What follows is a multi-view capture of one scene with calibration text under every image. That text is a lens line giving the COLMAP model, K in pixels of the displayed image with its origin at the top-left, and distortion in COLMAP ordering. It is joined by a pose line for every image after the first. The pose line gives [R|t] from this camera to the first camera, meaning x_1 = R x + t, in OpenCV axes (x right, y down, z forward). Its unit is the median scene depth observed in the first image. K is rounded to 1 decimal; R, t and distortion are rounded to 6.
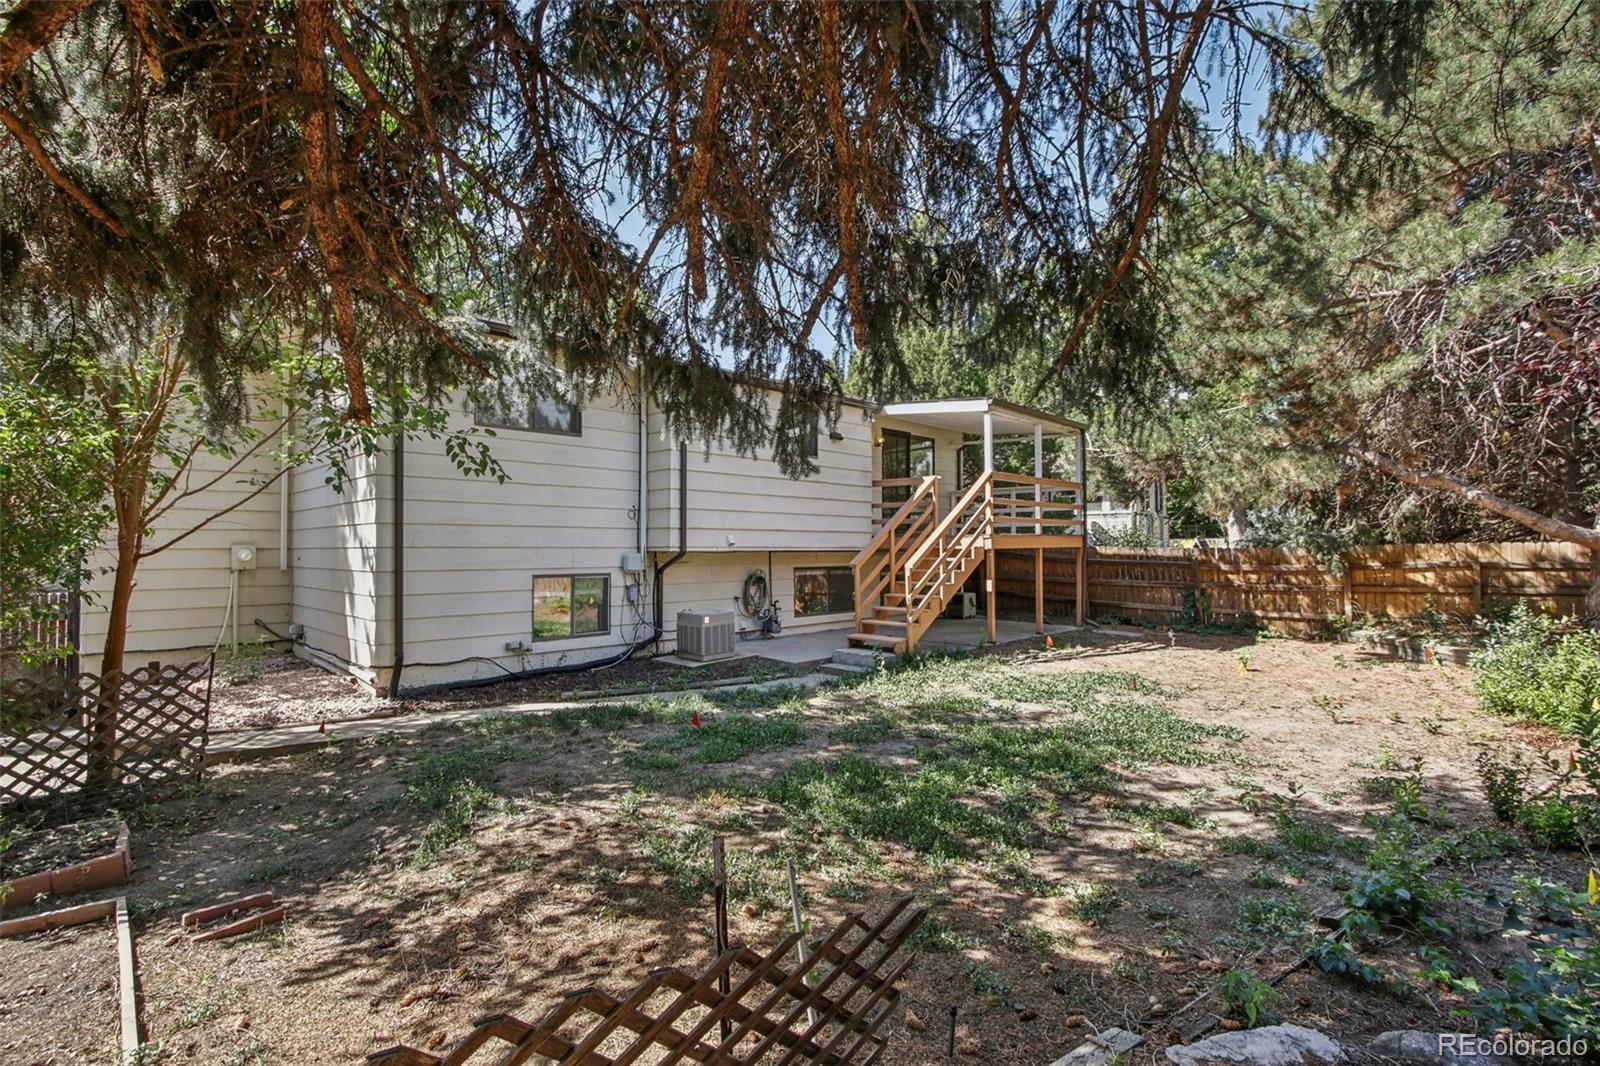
lens RADIAL K [[766.4, 0, 801.4], [0, 766.4, 536.1], [0, 0, 1]] dist [0.014843, -0.001076]
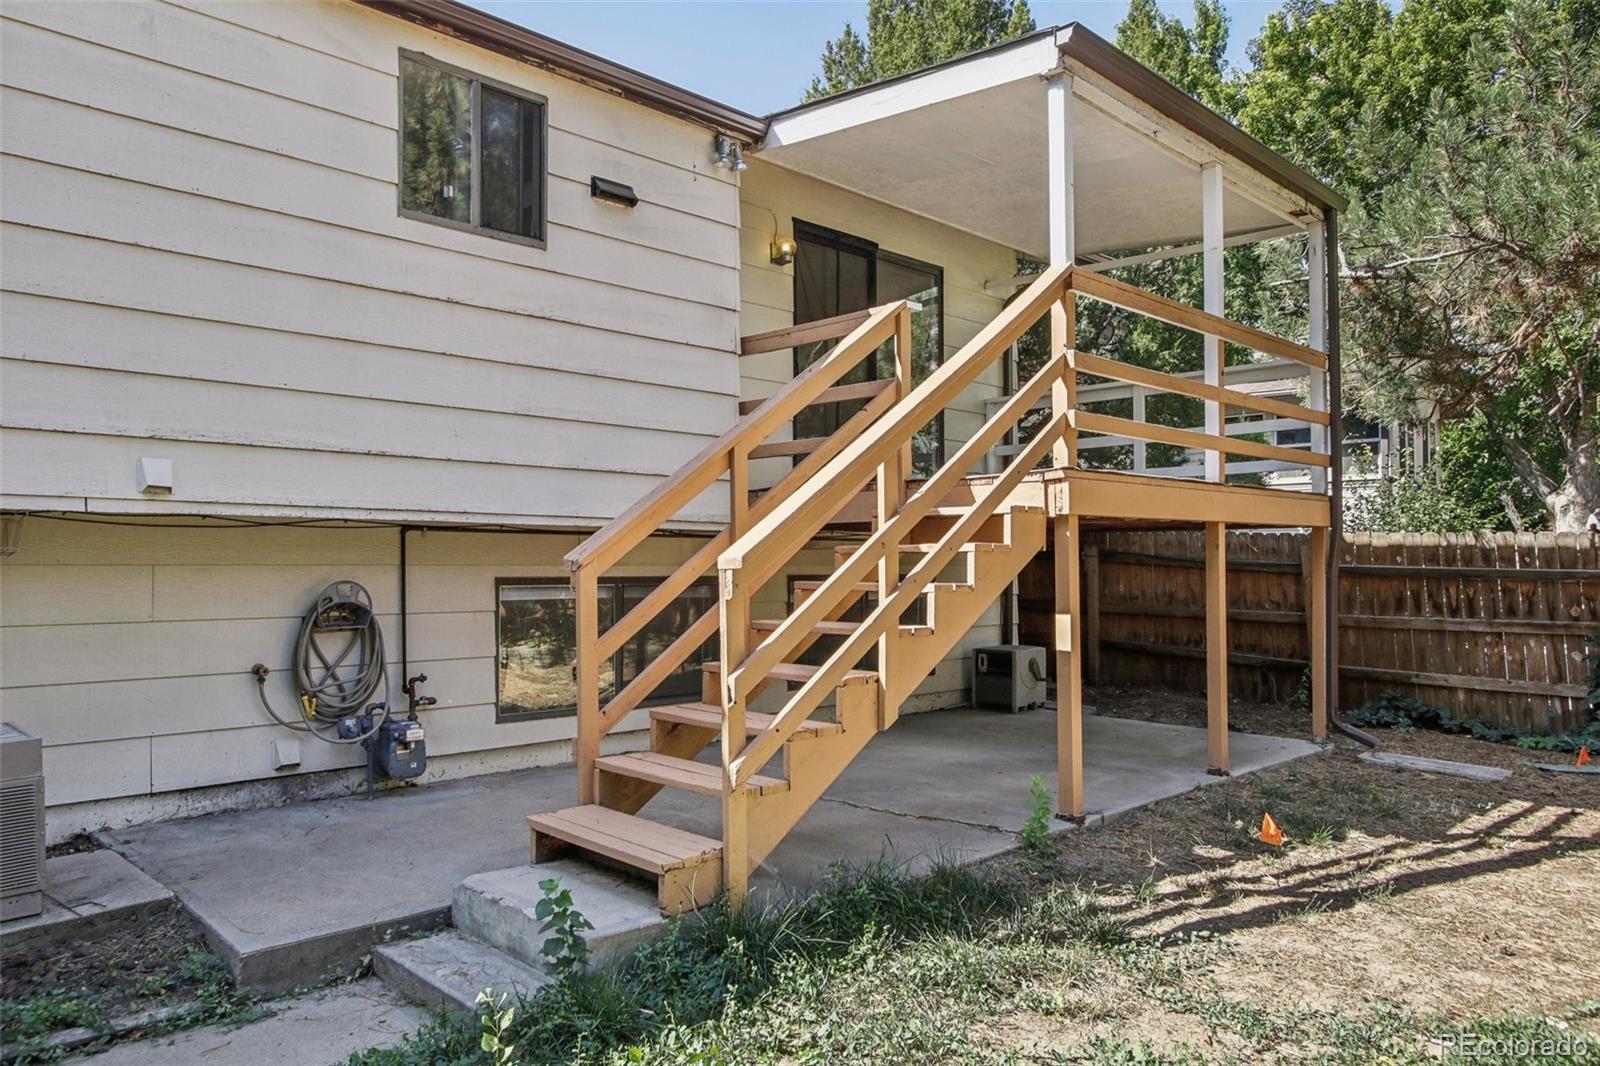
lens RADIAL K [[1071.4, 0, 790.2], [0, 1071.4, 543.4], [0, 0, 1]] dist [0.008896, 0.000810]
pose [[0.999132, 0.000413, -0.041661, 0.150540], [-0.000705, 0.999975, -0.006995, 0.030899], [0.041657, 0.007018, 0.999107, 0.553939]]
